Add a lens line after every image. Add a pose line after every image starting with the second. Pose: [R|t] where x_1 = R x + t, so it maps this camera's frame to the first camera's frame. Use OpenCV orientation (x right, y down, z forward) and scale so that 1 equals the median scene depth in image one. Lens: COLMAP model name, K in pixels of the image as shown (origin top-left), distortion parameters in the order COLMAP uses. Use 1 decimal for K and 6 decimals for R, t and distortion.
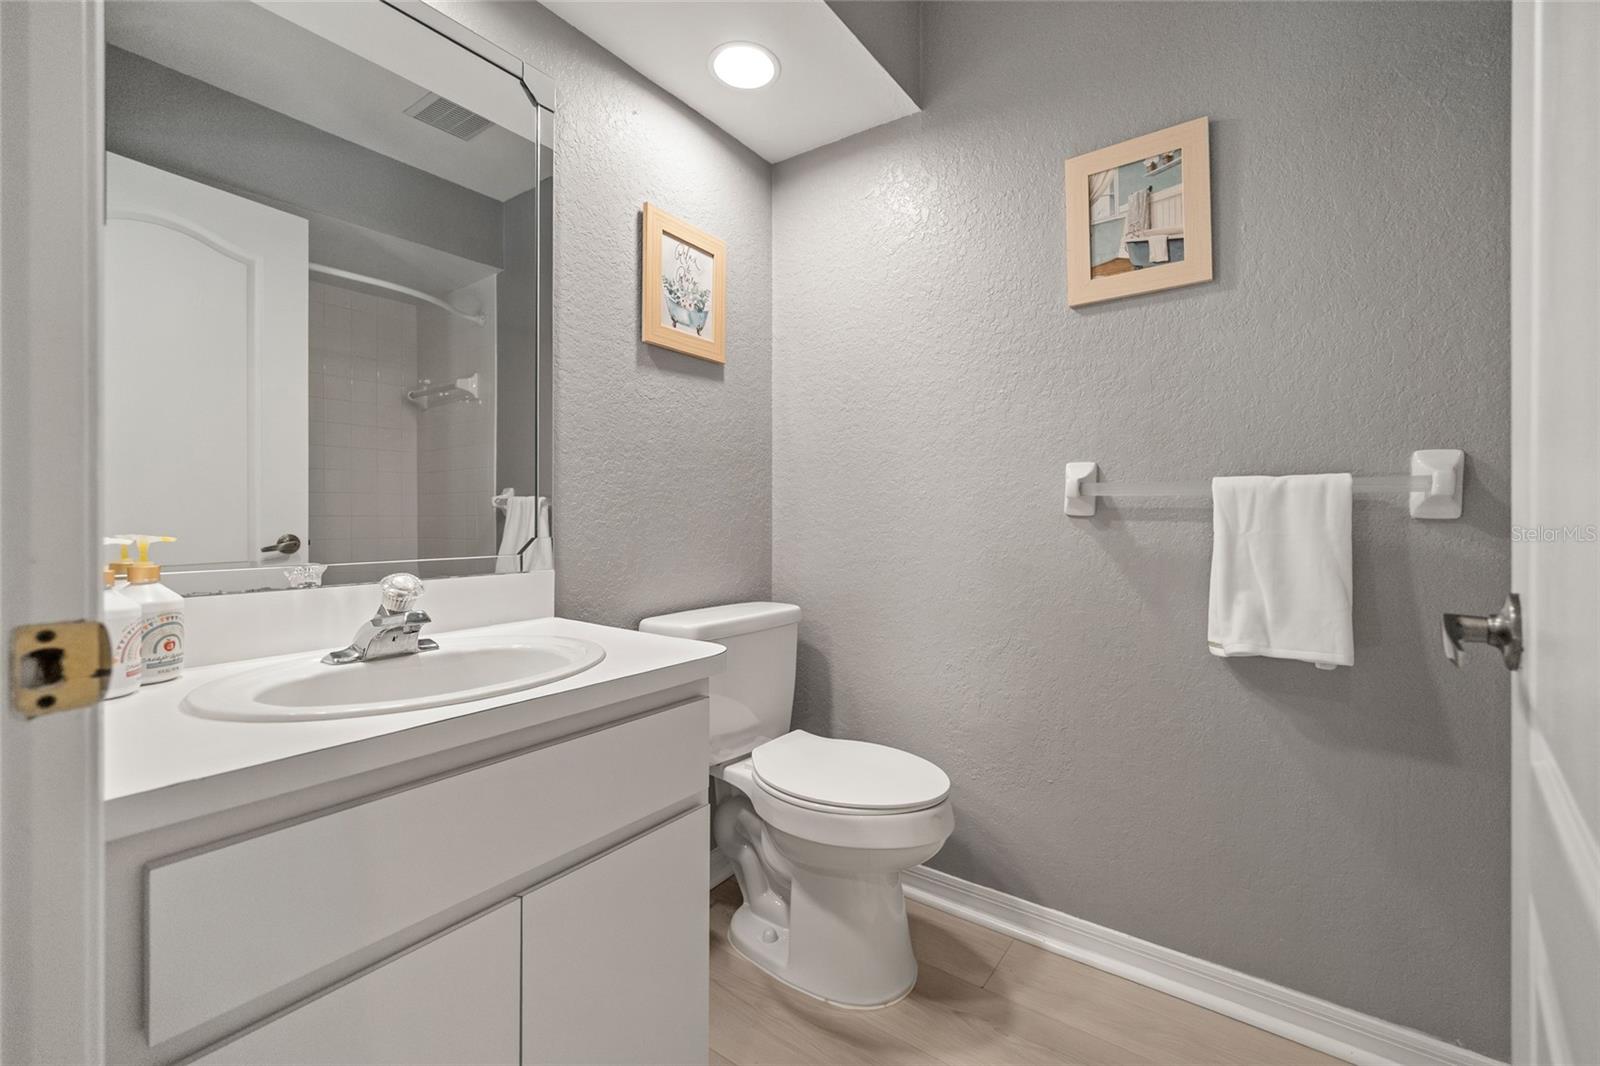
lens RADIAL K [[657.9, 0, 807.0], [0, 657.9, 529.1], [0, 0, 1]] dist [-0.016039, 0.000519]
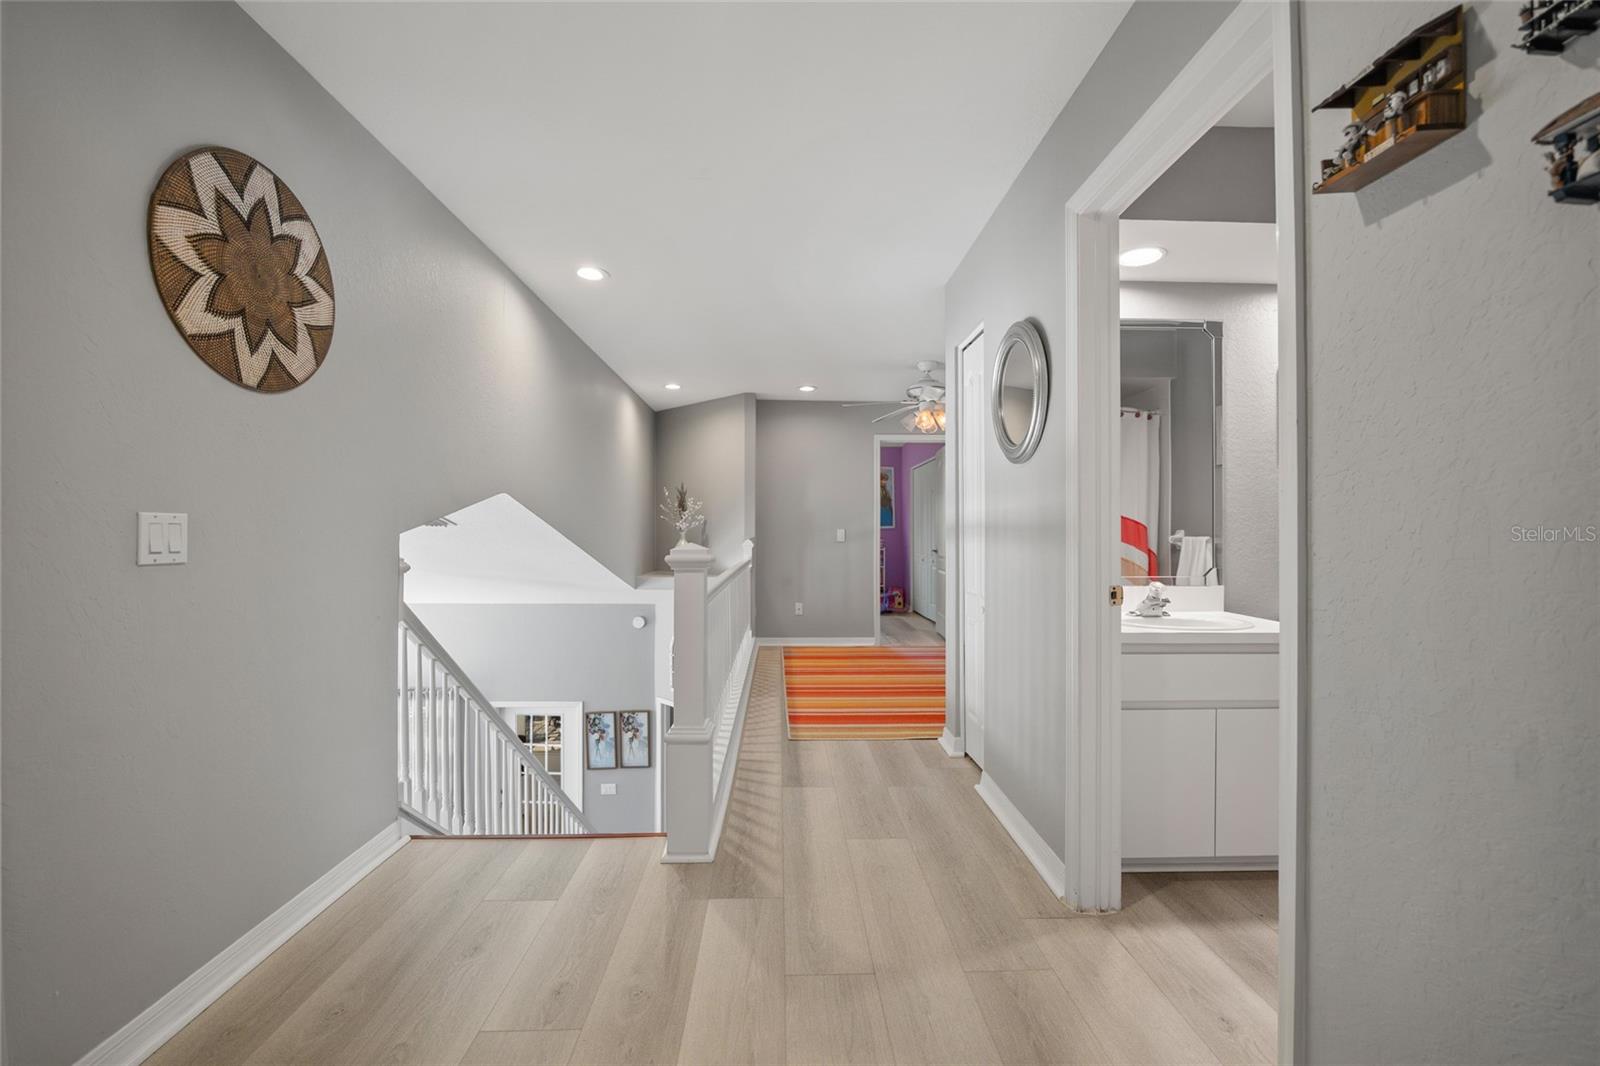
lens RADIAL K [[657.9, 0, 807.0], [0, 657.9, 529.1], [0, 0, 1]] dist [-0.016039, 0.000519]
pose [[0.619375, -0.006151, -0.785071, 0.341727], [-0.018062, 0.999593, -0.022082, -0.035490], [0.784887, 0.027857, 0.619012, -1.092745]]
